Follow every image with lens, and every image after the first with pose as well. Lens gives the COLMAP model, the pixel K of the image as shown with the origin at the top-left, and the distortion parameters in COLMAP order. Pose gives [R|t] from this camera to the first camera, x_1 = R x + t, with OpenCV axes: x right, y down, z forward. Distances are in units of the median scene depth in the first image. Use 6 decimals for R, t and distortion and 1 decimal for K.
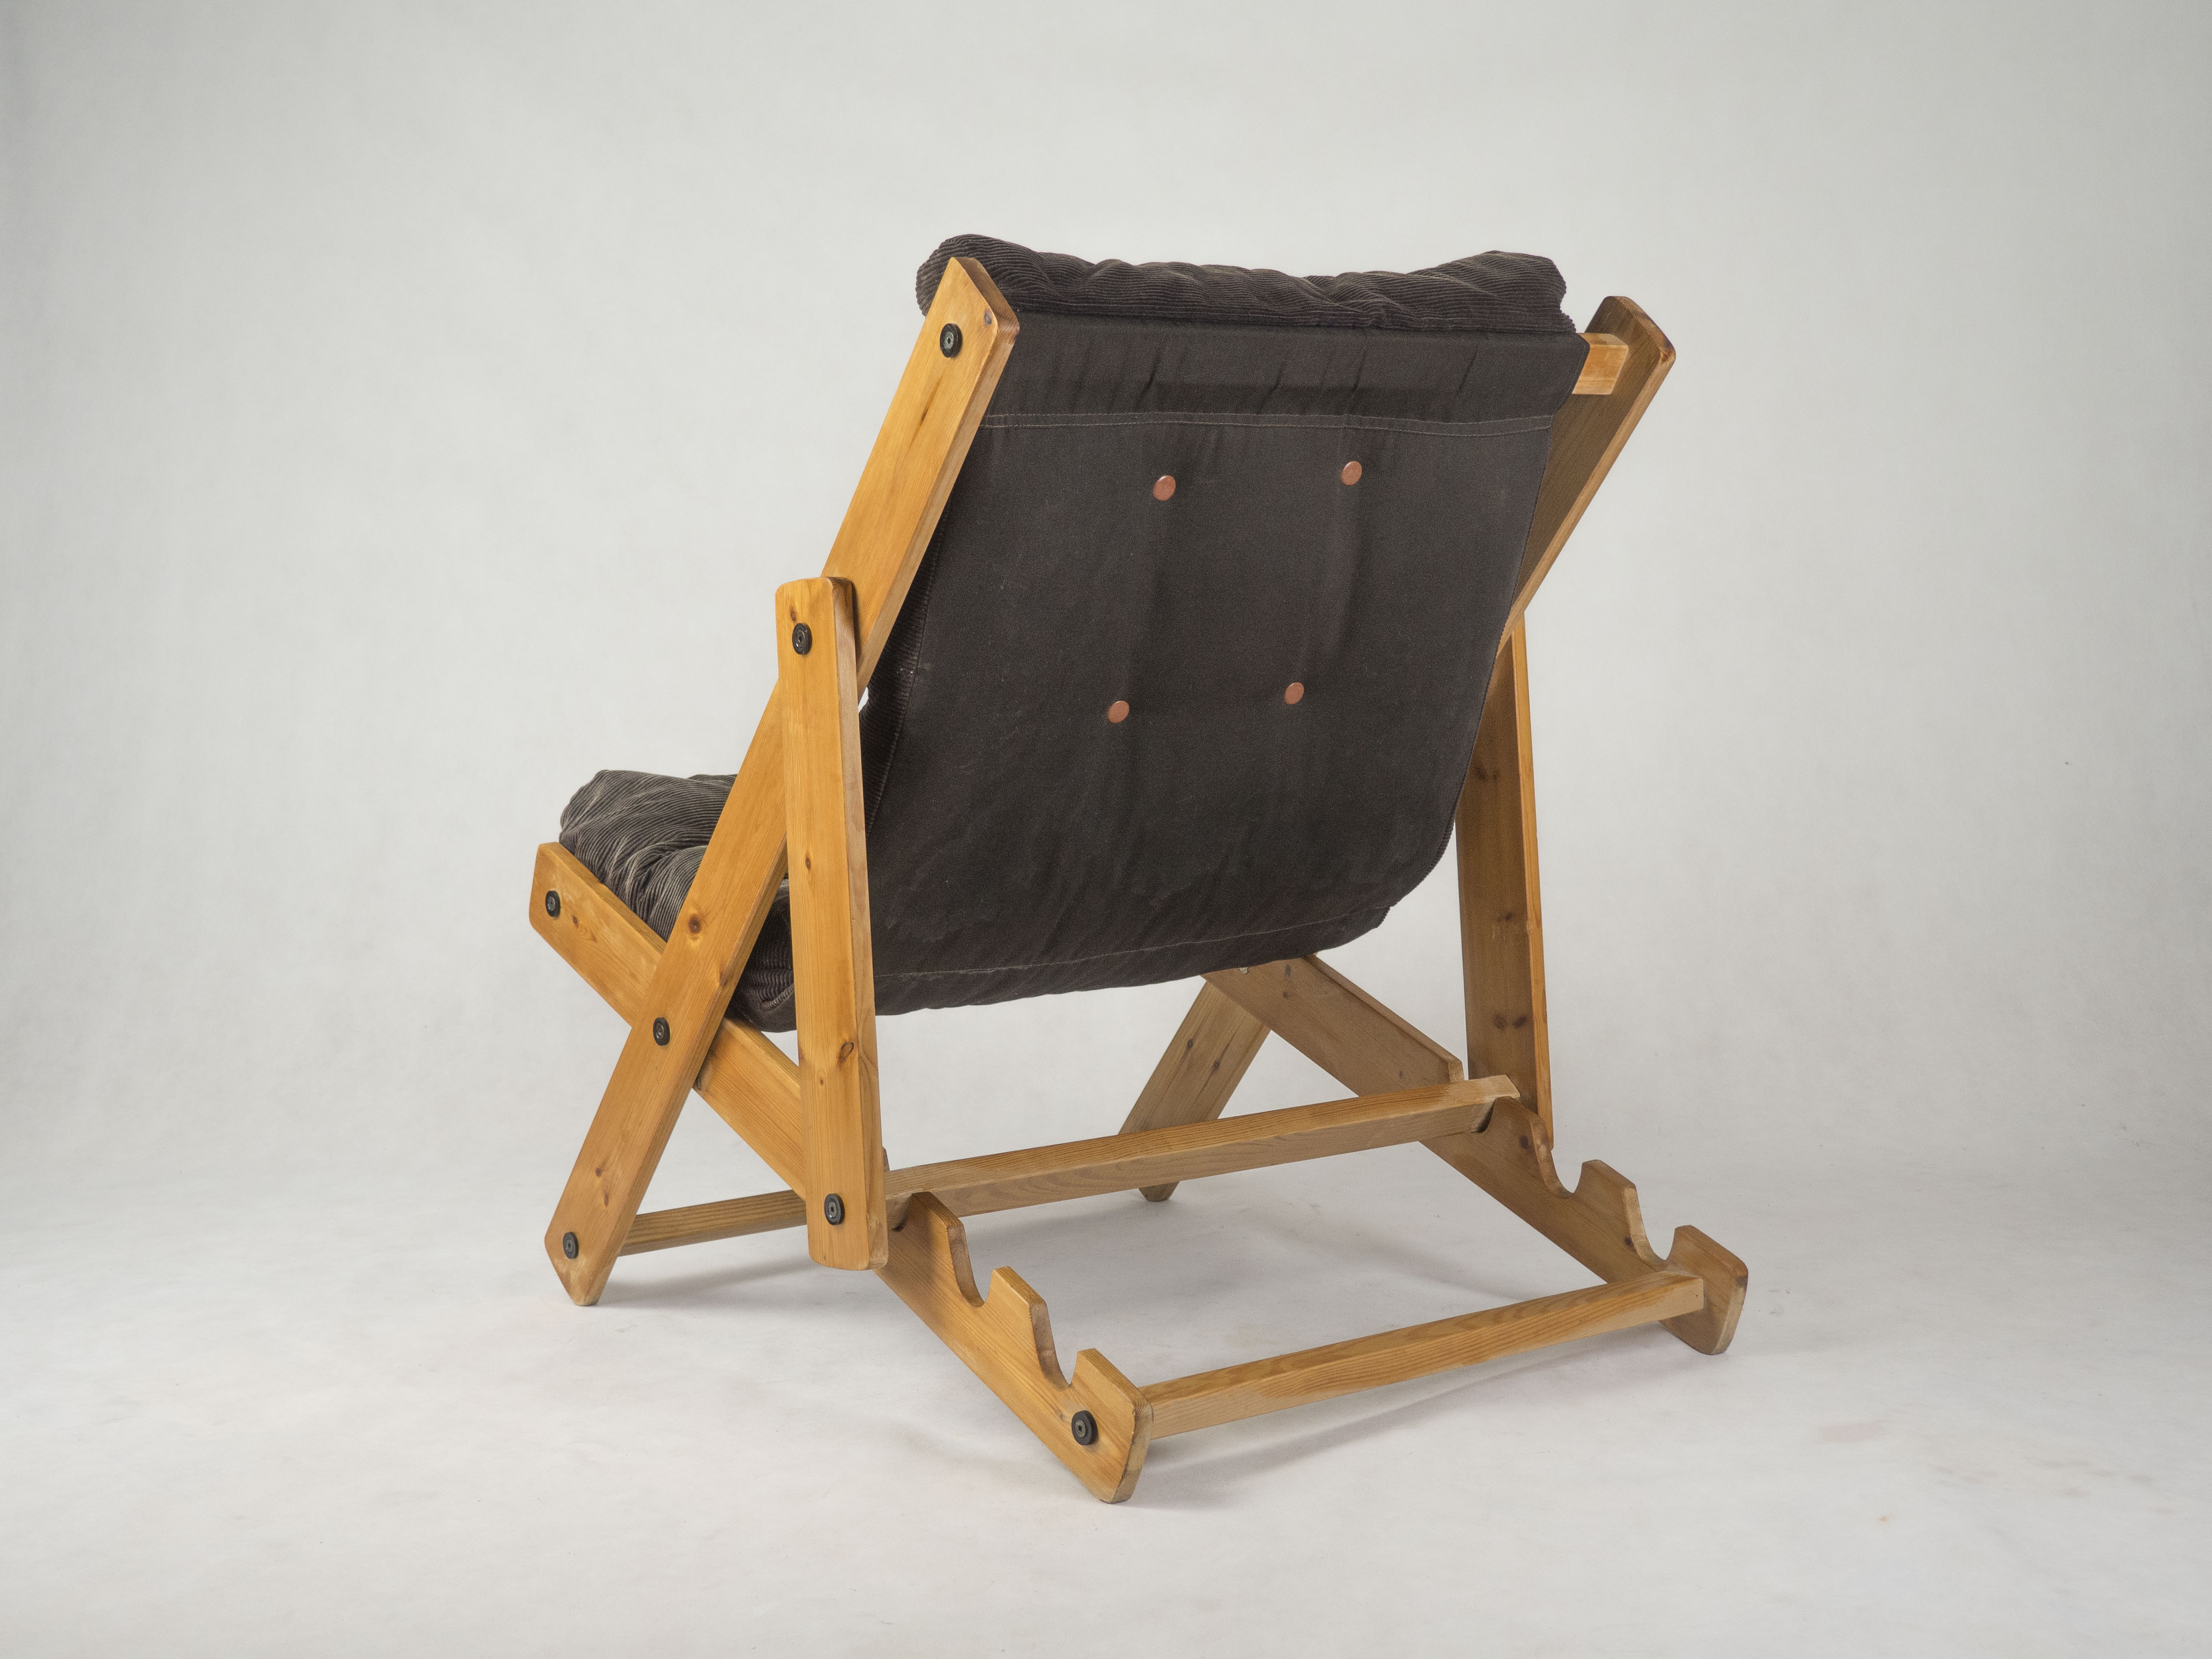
lens RADIAL K [[3087.3, 0, 1122.3], [0, 3087.3, 826.9], [0, 0, 1]] dist [0.007419, 0.000000]
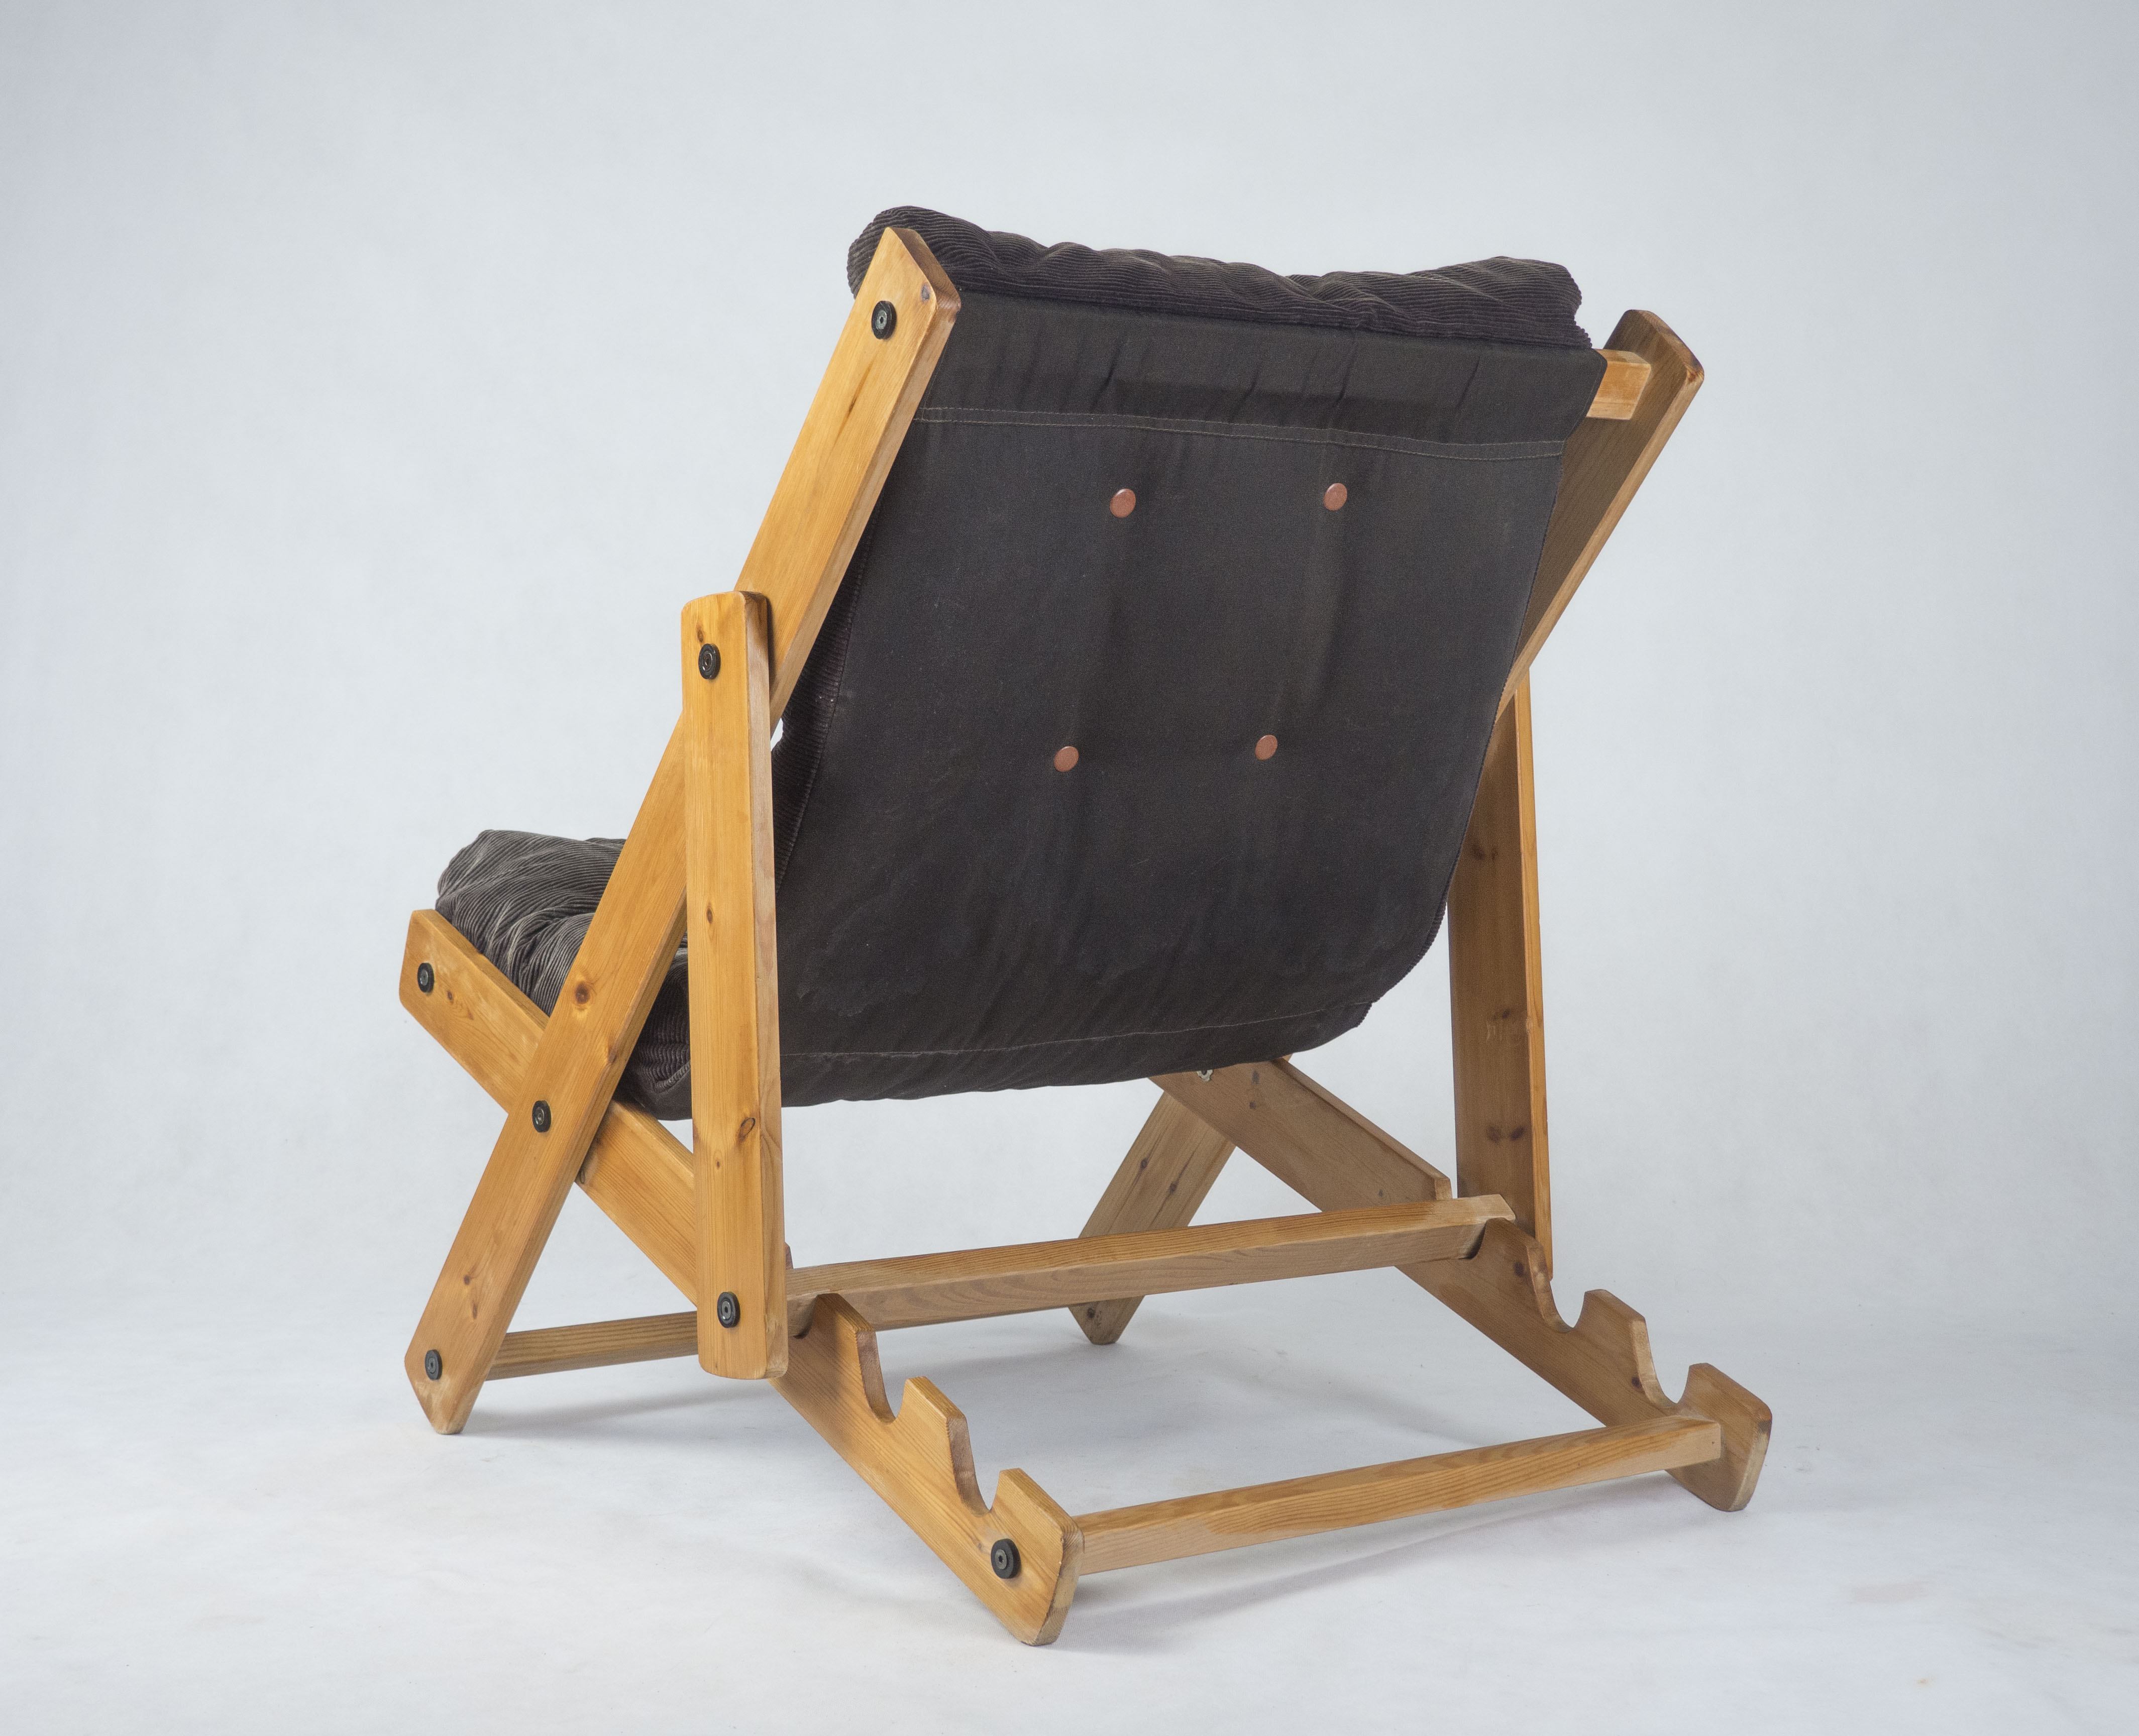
lens RADIAL K [[3427.8, 0, 1052.0], [0, 3427.8, 868.4], [0, 0, 1]] dist [0.009912, 0.000000]
pose [[0.999670, 0.022411, -0.012539, 0.007490], [-0.022952, 0.998731, -0.044828, 0.037231], [0.011519, 0.045101, 0.998916, 0.020606]]
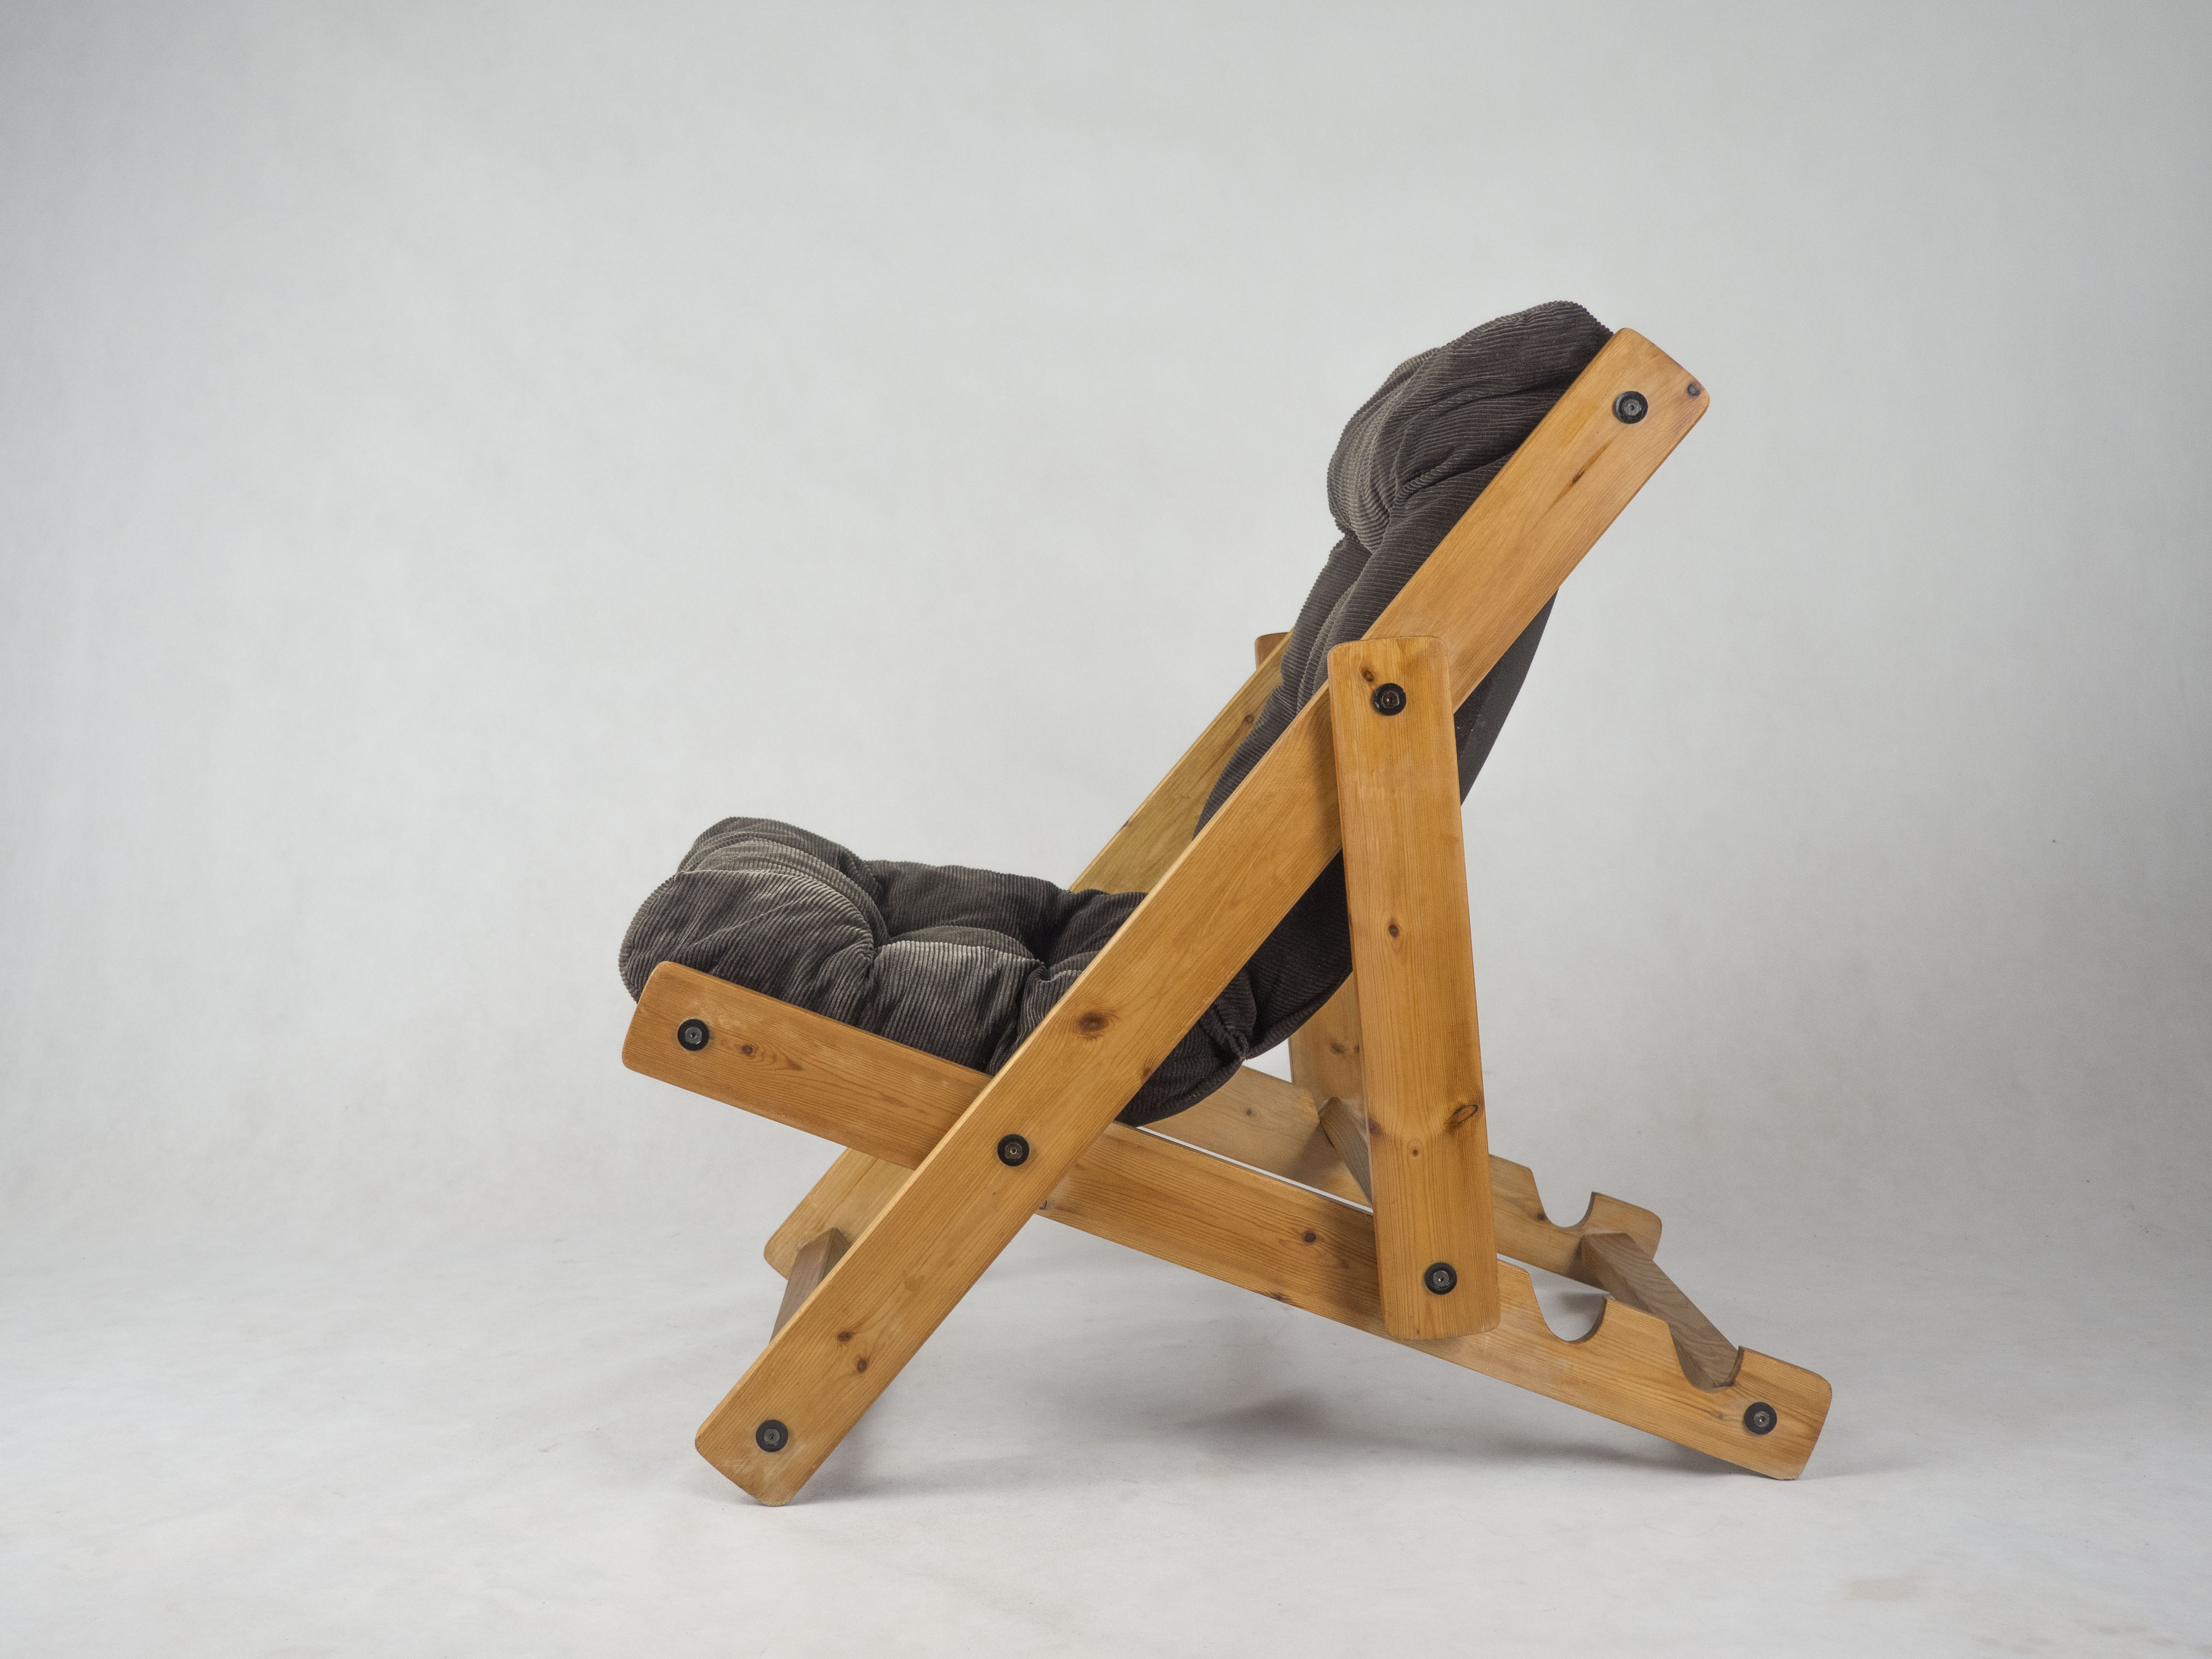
lens RADIAL K [[2995.9, 0, 1146.4], [0, 2995.9, 817.7], [0, 0, 1]] dist [-0.028691, 0.000000]
pose [[0.583676, -0.048117, 0.810559, -0.846728], [0.073521, 0.997274, 0.006259, -0.032763], [-0.808651, 0.055940, 0.585623, 0.474946]]
